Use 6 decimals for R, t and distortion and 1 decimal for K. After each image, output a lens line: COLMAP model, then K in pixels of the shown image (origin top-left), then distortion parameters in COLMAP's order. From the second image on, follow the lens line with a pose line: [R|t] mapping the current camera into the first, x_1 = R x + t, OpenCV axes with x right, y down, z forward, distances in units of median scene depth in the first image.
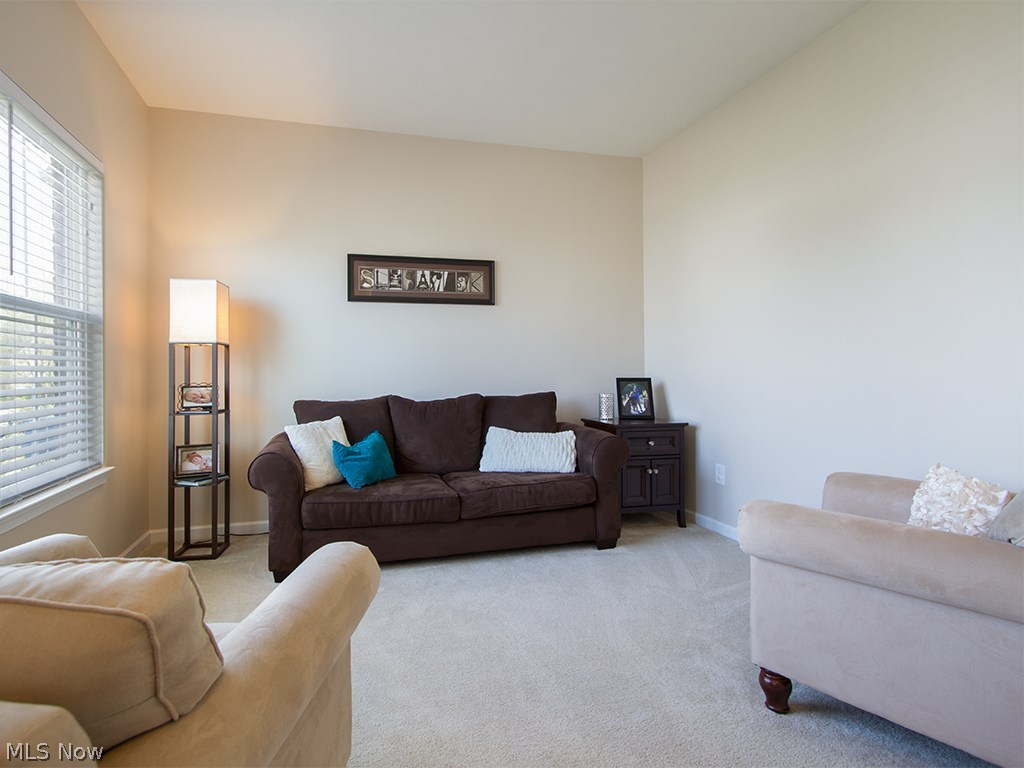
lens RADIAL K [[531.8, 0, 510.6], [0, 531.8, 362.5], [0, 0, 1]] dist [0.032941, -0.000148]
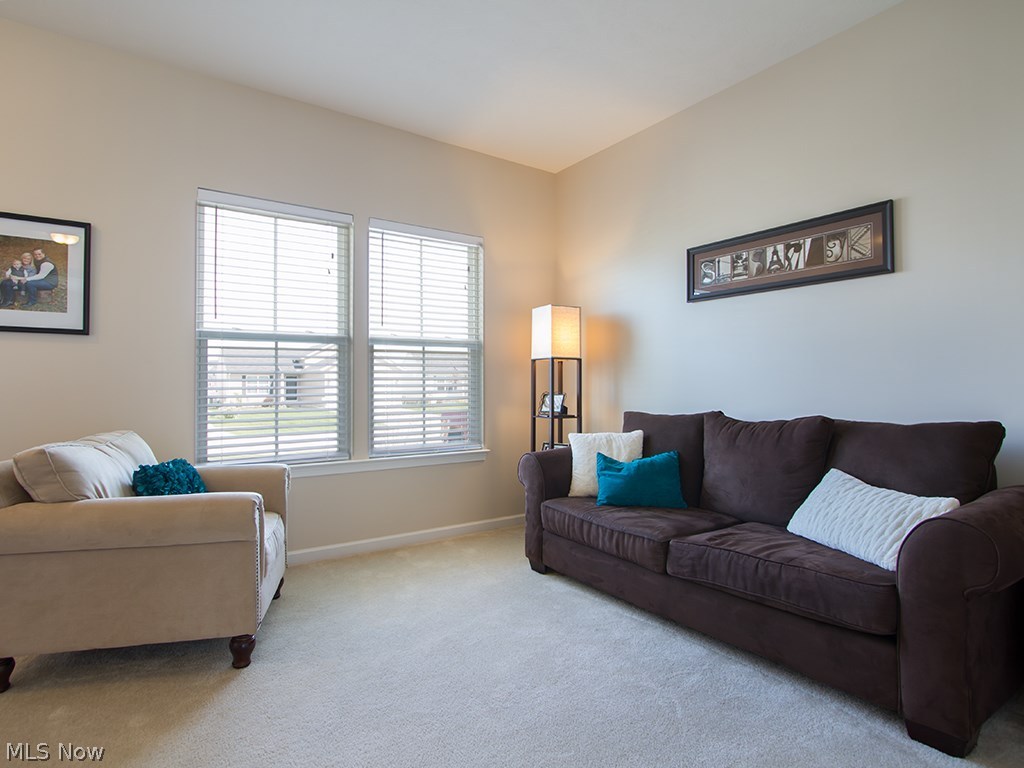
lens RADIAL K [[573.2, 0, 526.8], [0, 573.2, 379.3], [0, 0, 1]] dist [-0.004567, -0.000667]
pose [[0.312015, -0.008659, -0.950038, 0.507592], [0.010723, 0.999927, -0.005592, 0.014088], [0.950017, -0.008442, 0.312086, 0.448028]]
